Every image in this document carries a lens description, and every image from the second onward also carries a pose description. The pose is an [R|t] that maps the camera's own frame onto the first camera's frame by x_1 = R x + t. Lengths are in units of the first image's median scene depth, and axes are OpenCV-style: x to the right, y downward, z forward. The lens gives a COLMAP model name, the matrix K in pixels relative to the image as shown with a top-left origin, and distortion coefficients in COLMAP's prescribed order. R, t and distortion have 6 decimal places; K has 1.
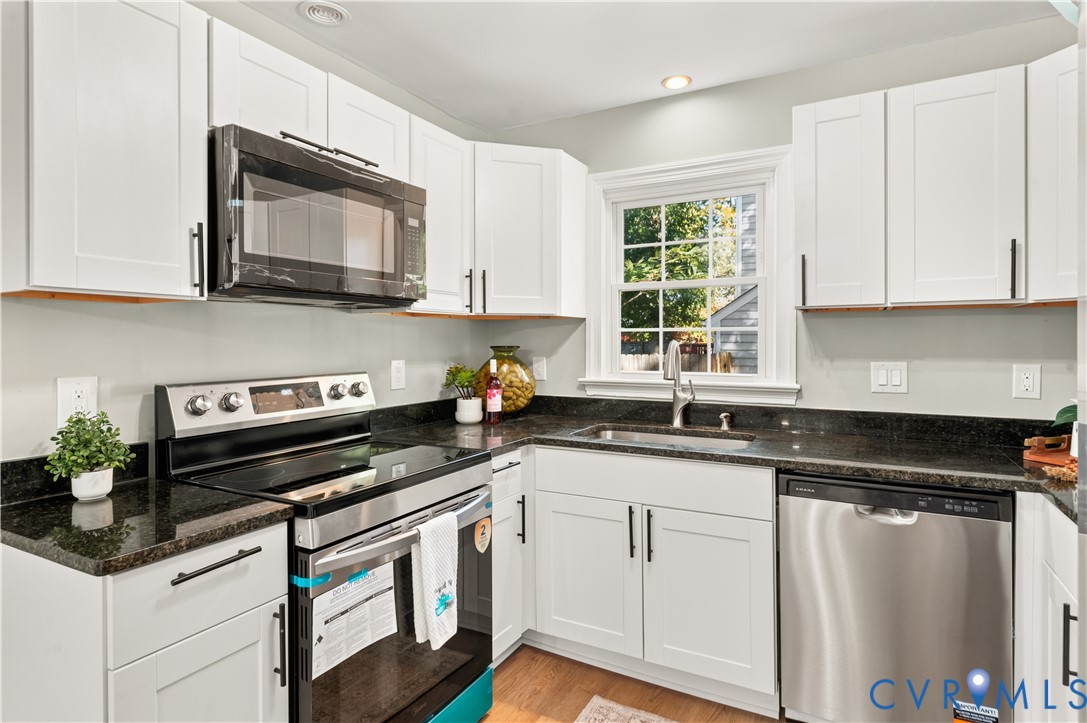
lens RADIAL K [[584.3, 0, 546.1], [0, 584.3, 345.7], [0, 0, 1]] dist [0.015568, -0.000811]
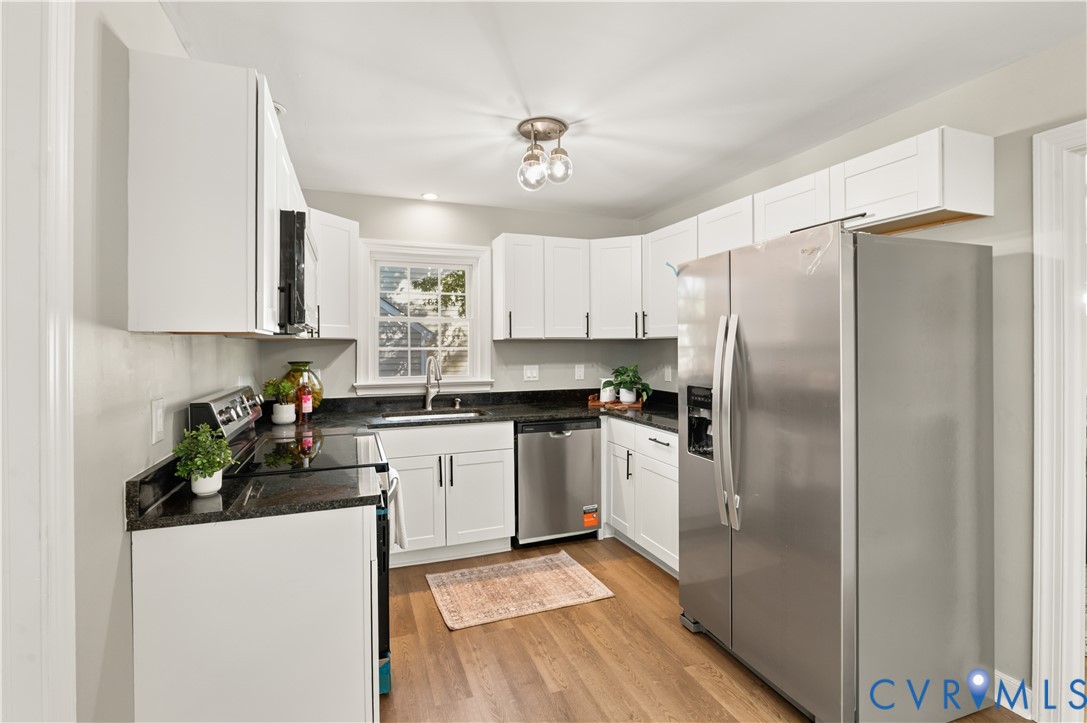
lens RADIAL K [[494.1, 0, 542.7], [0, 494.1, 353.1], [0, 0, 1]] dist [0.000205, 0.000321]
pose [[0.659233, -0.009610, 0.751877, -0.610311], [0.009925, 0.999942, 0.004079, -0.019609], [-0.751873, 0.004774, 0.659290, -0.127955]]
